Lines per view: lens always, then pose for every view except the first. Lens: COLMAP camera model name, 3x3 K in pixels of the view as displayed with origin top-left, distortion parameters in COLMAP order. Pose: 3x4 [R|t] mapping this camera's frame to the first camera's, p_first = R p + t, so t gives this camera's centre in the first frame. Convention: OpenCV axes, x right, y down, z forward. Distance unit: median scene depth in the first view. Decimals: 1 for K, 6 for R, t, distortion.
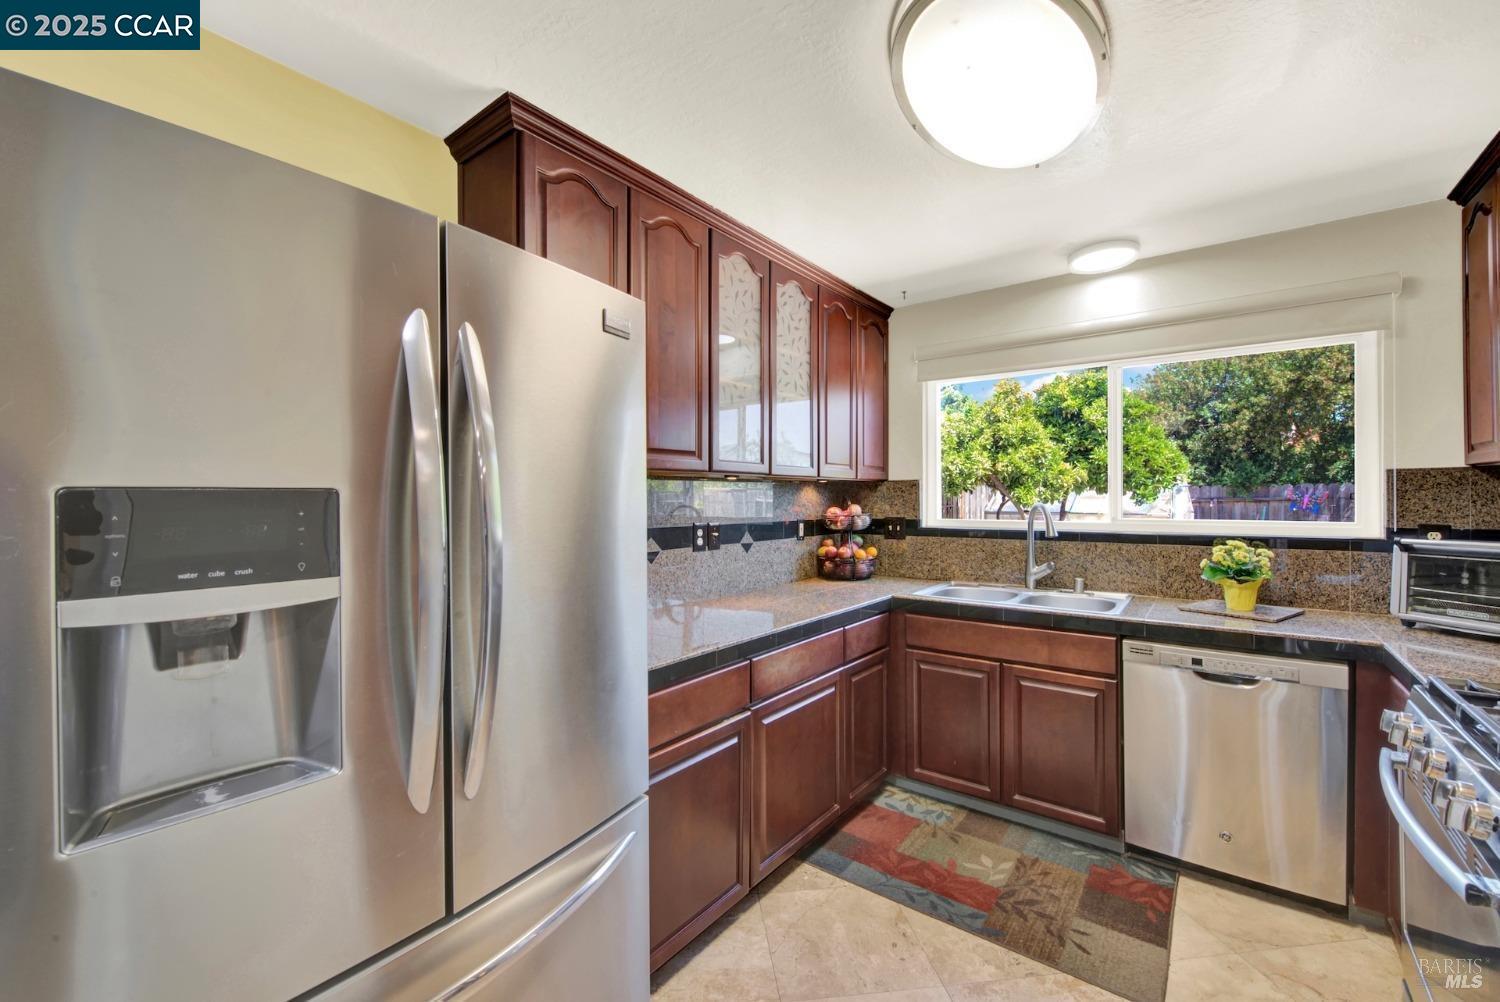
lens RADIAL K [[611.7, 0, 752.4], [0, 611.7, 496.3], [0, 0, 1]] dist [0.002171, -0.003844]
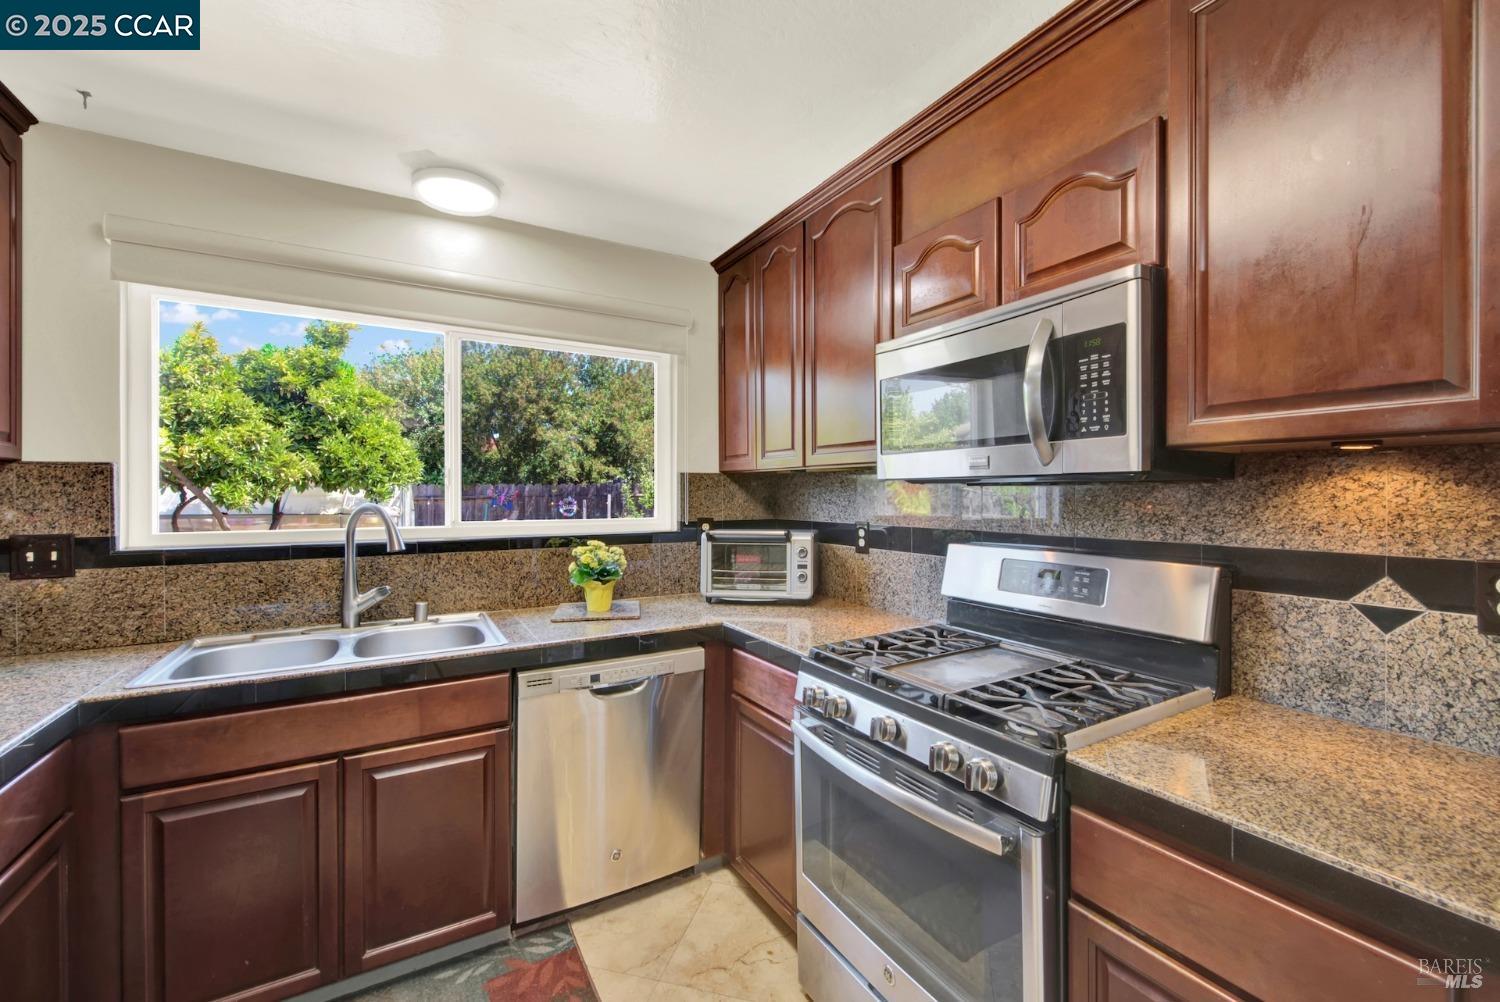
lens RADIAL K [[611.7, 0, 752.4], [0, 611.7, 496.3], [0, 0, 1]] dist [0.002171, -0.003844]
pose [[0.372207, 0.000234, 0.928150, -0.017503], [-0.003248, 0.999994, 0.001050, 0.000338], [-0.928144, -0.003405, 0.372206, 0.322284]]
